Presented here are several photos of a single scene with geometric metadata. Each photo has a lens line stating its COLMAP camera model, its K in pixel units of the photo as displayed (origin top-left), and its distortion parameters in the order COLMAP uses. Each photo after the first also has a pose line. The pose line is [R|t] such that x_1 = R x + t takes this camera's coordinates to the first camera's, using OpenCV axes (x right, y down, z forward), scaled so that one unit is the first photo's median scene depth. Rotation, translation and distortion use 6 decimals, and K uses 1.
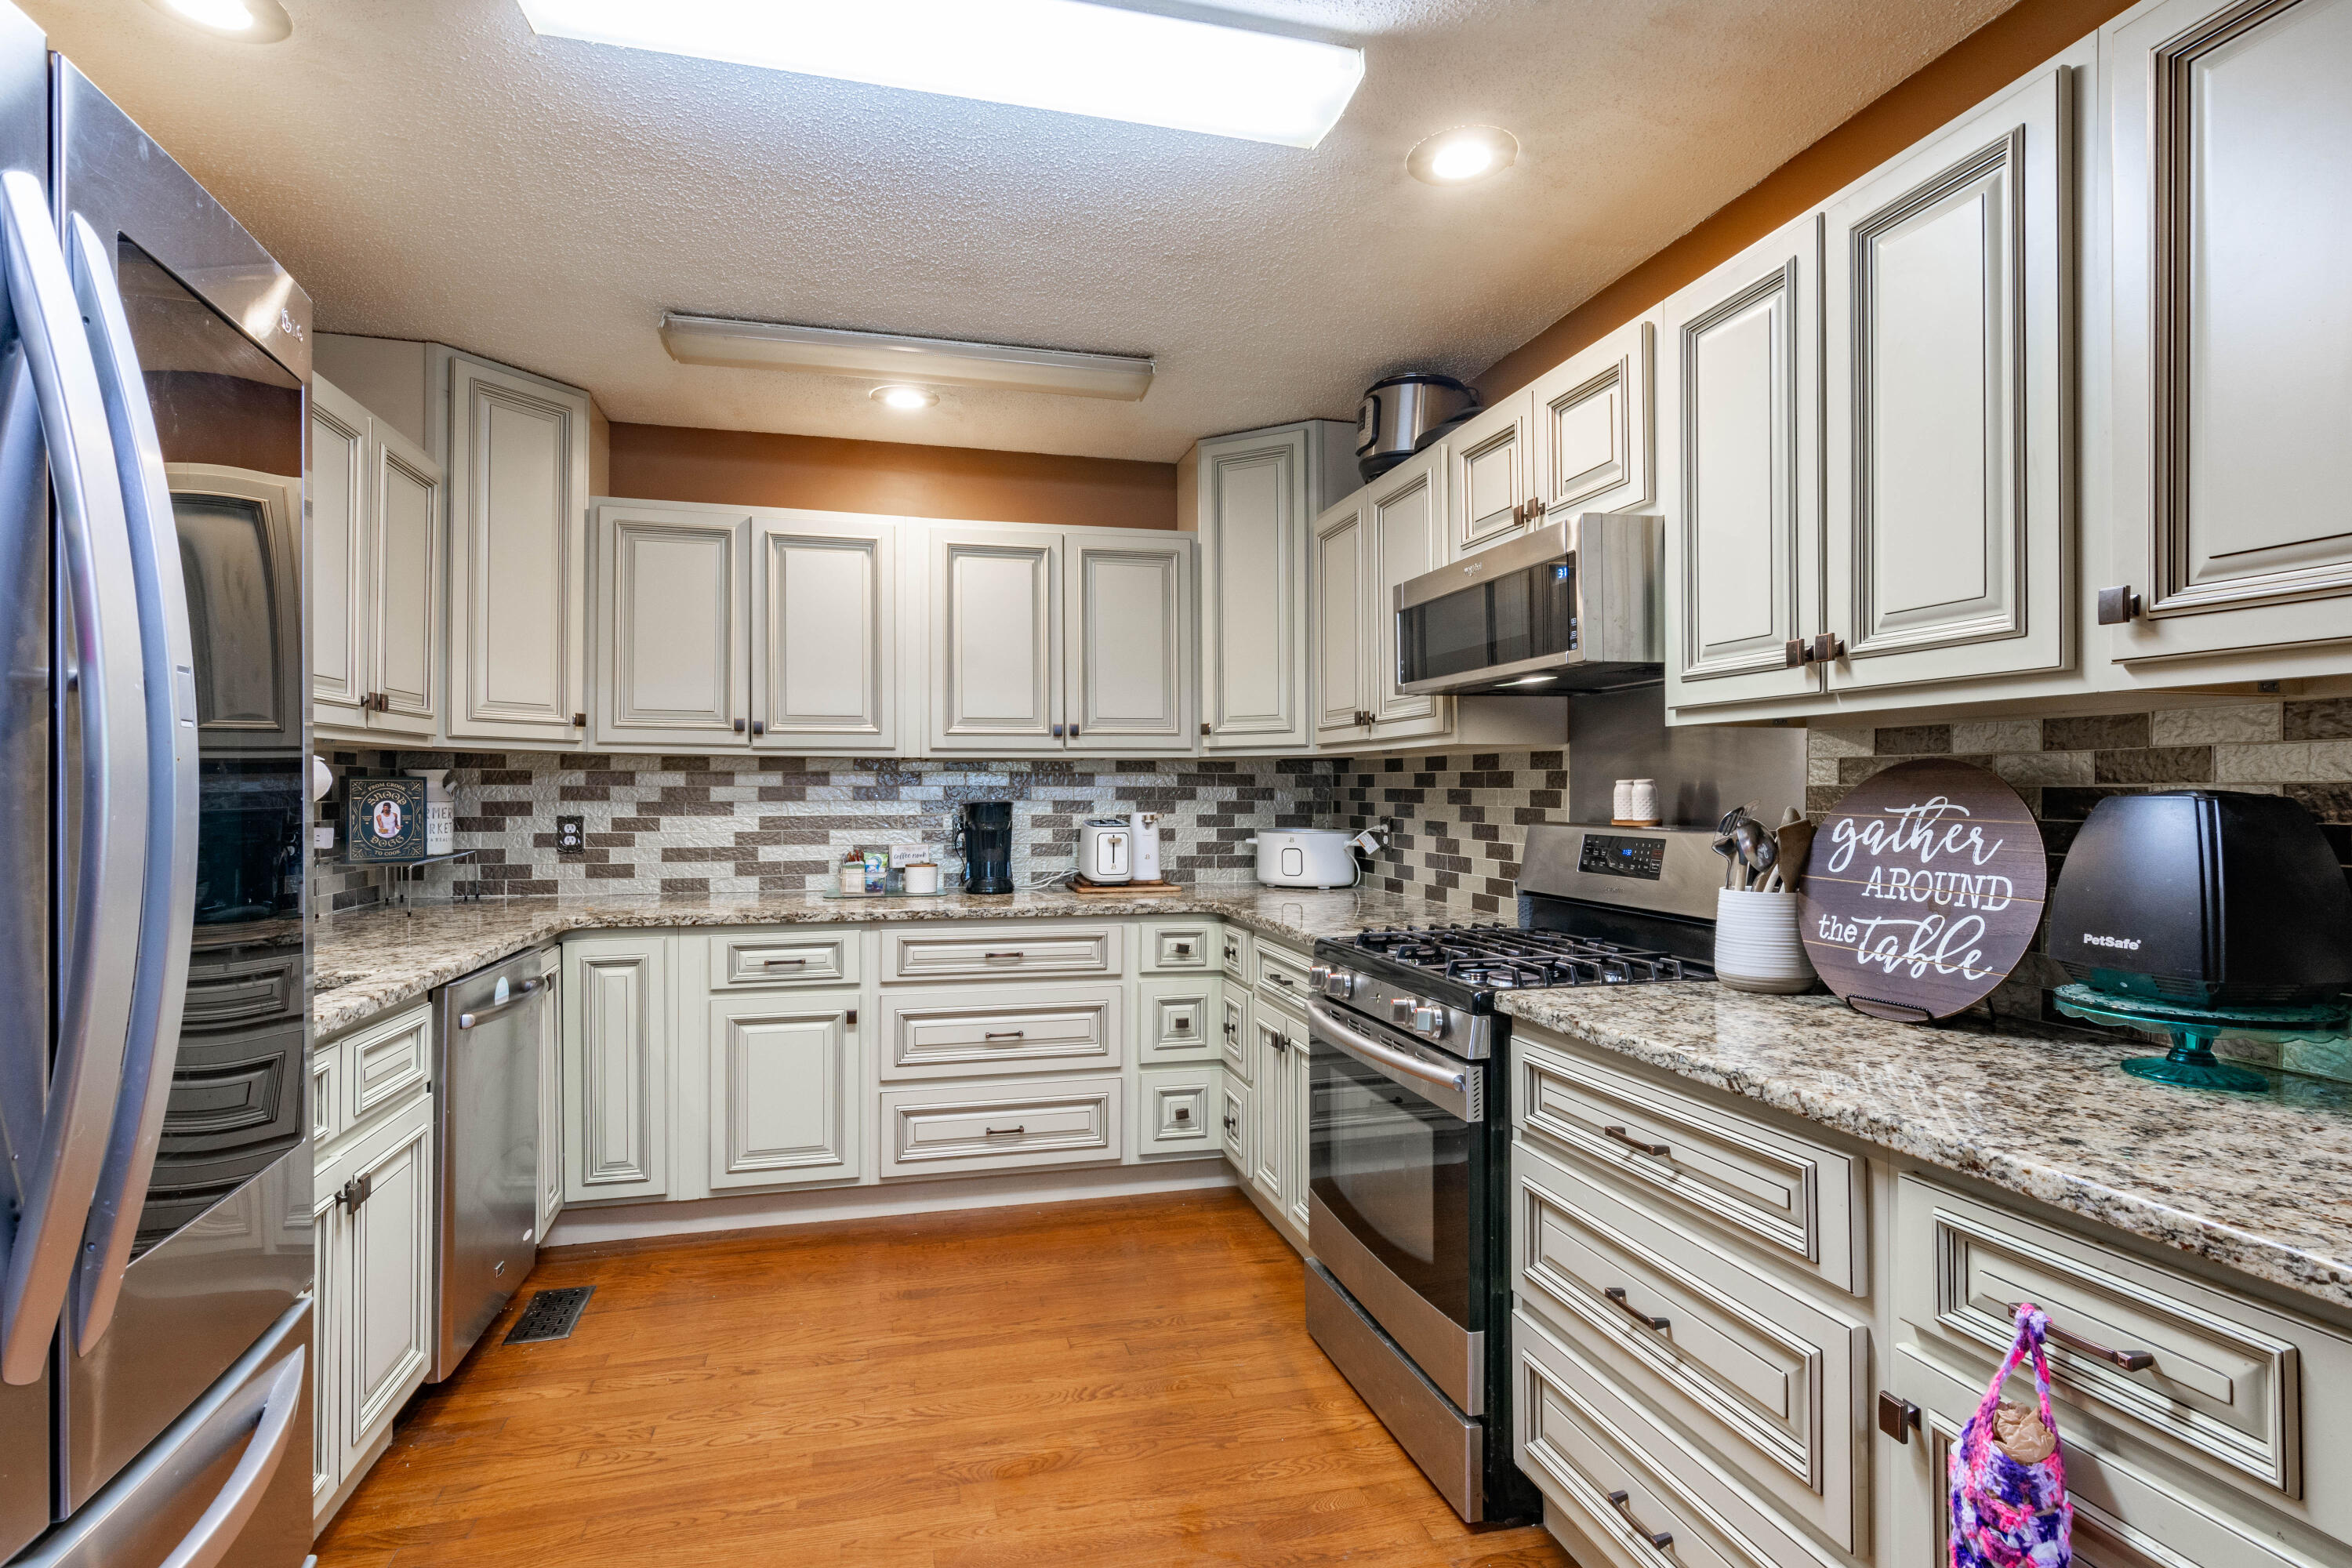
lens RADIAL K [[1165.4, 0, 1172.3], [0, 1165.4, 786.1], [0, 0, 1]] dist [-0.002344, 0.001072]
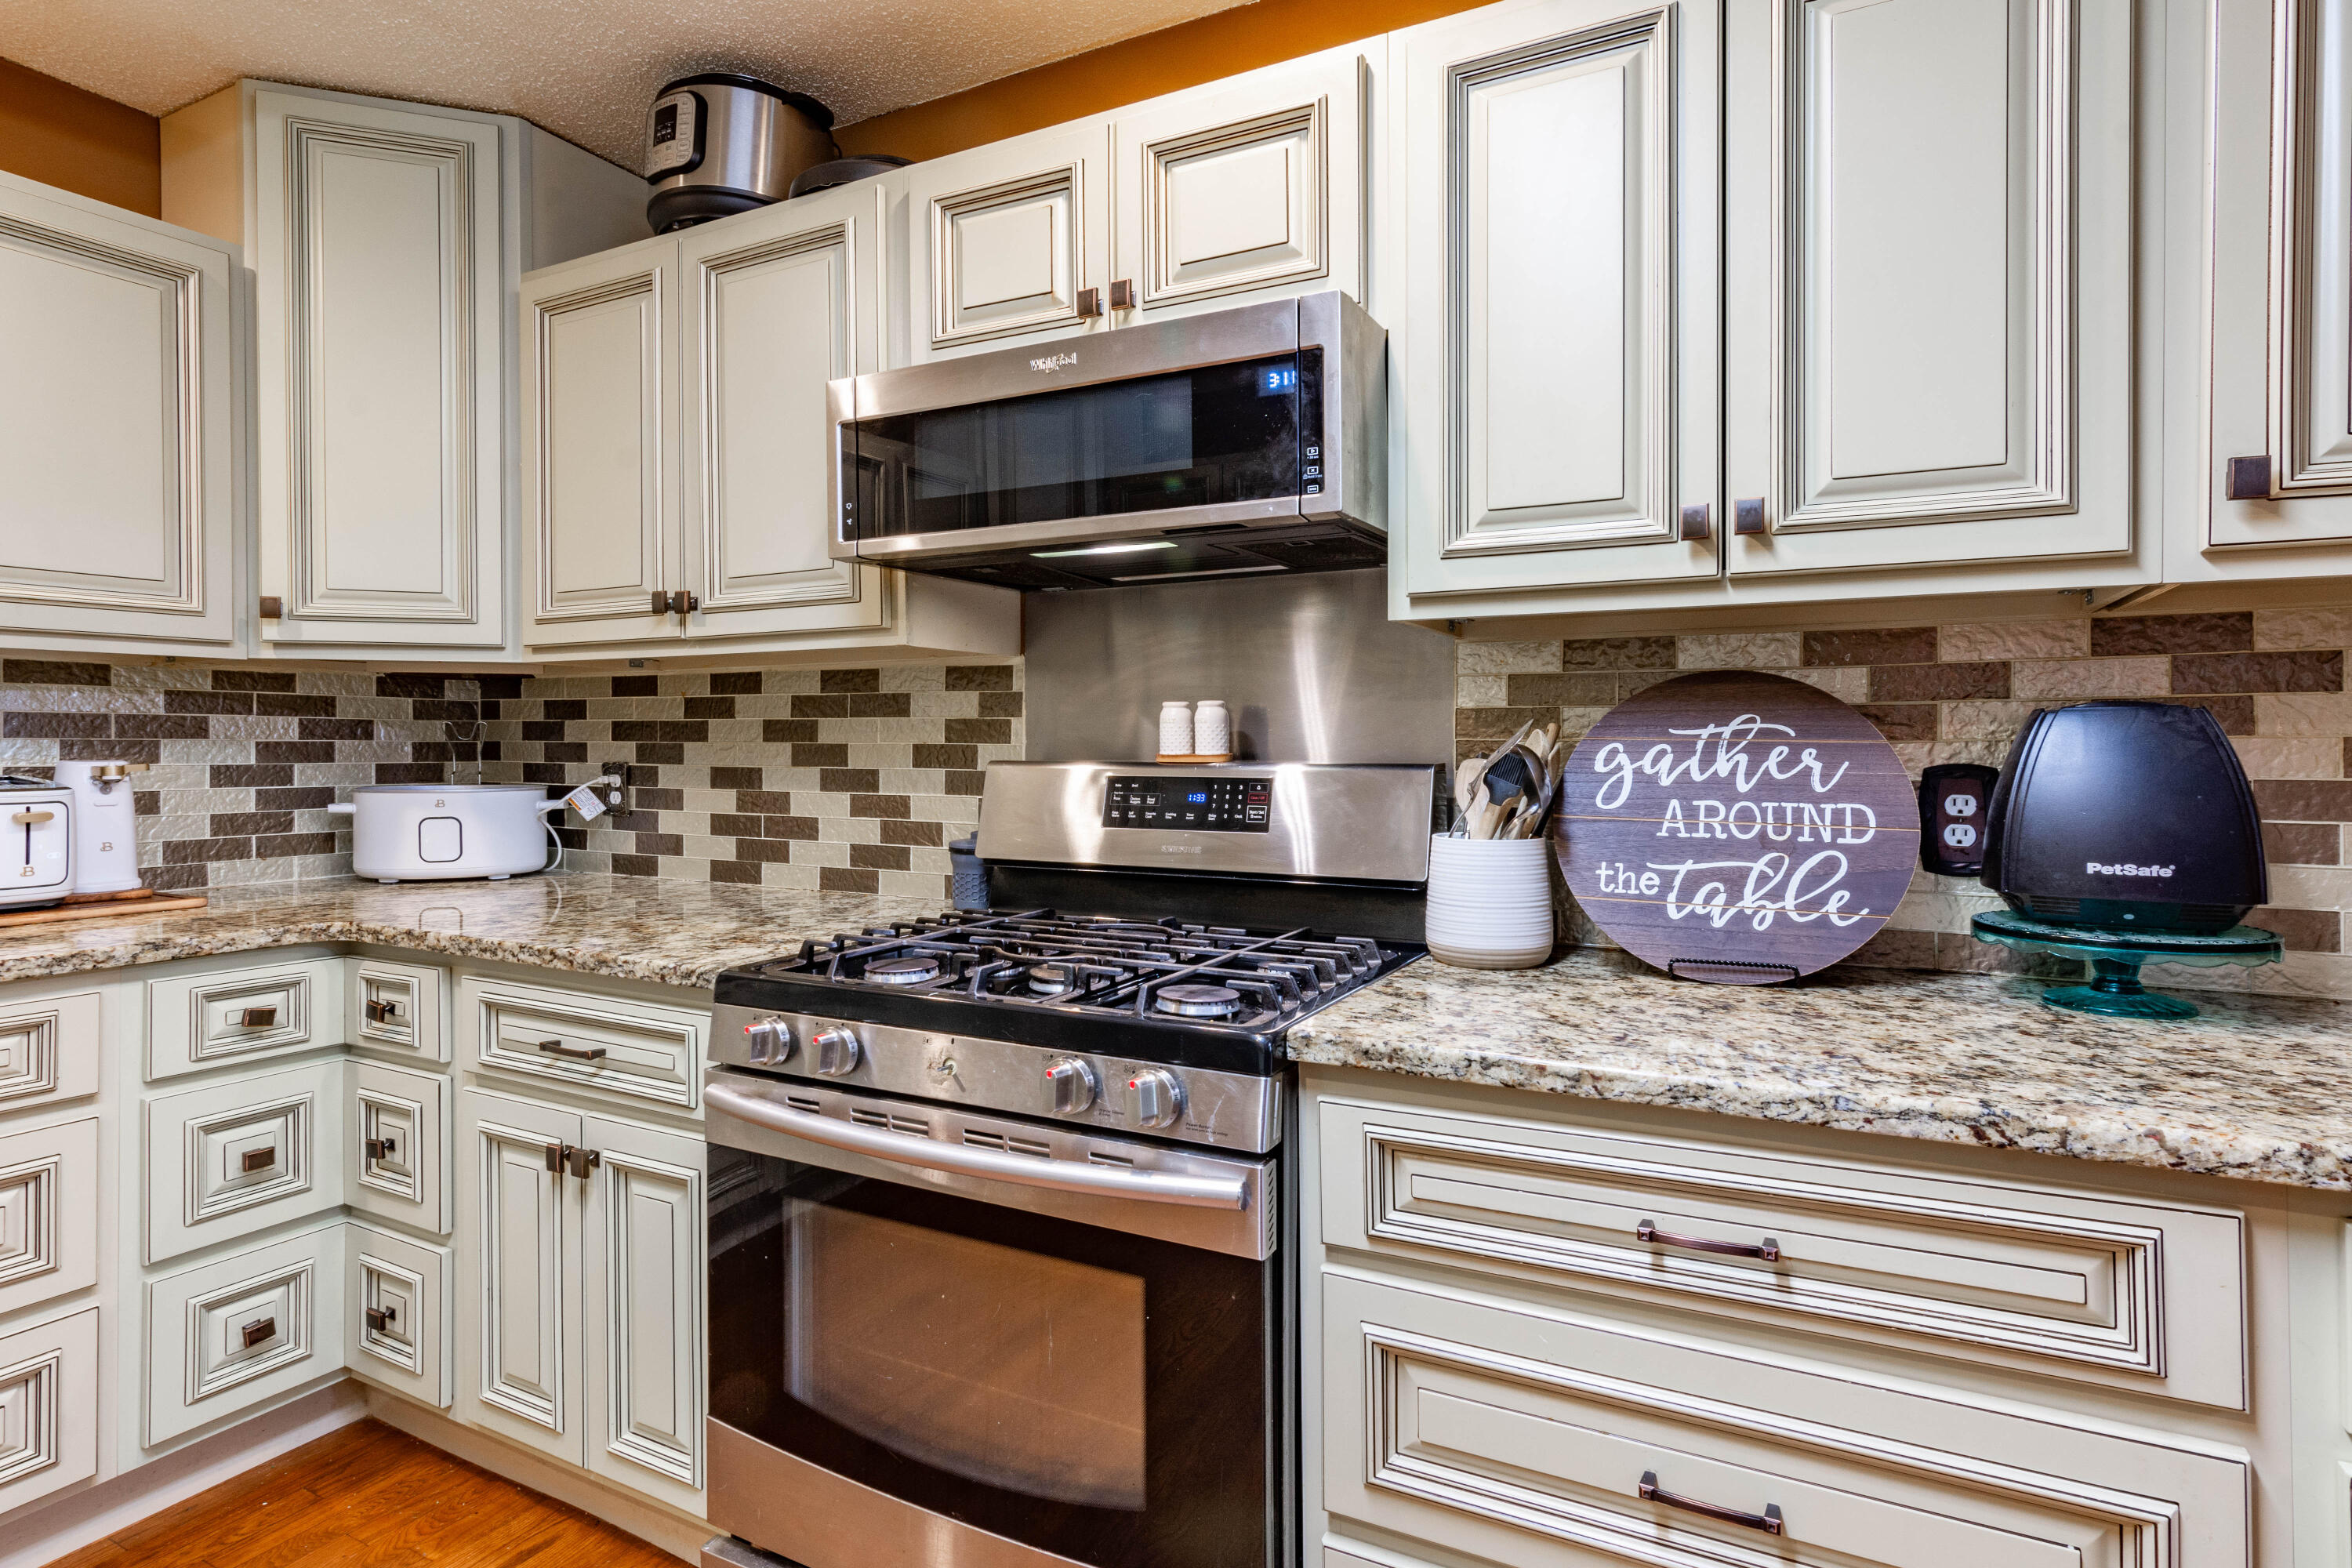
lens RADIAL K [[1165.4, 0, 1255.8], [0, 1165.4, 749.3], [0, 0, 1]] dist [-0.002344, 0.001072]
pose [[0.644855, -0.002133, 0.764302, -0.145869], [-0.004675, 0.999966, 0.006735, 0.019384], [-0.764291, -0.007916, 0.644823, 0.460812]]
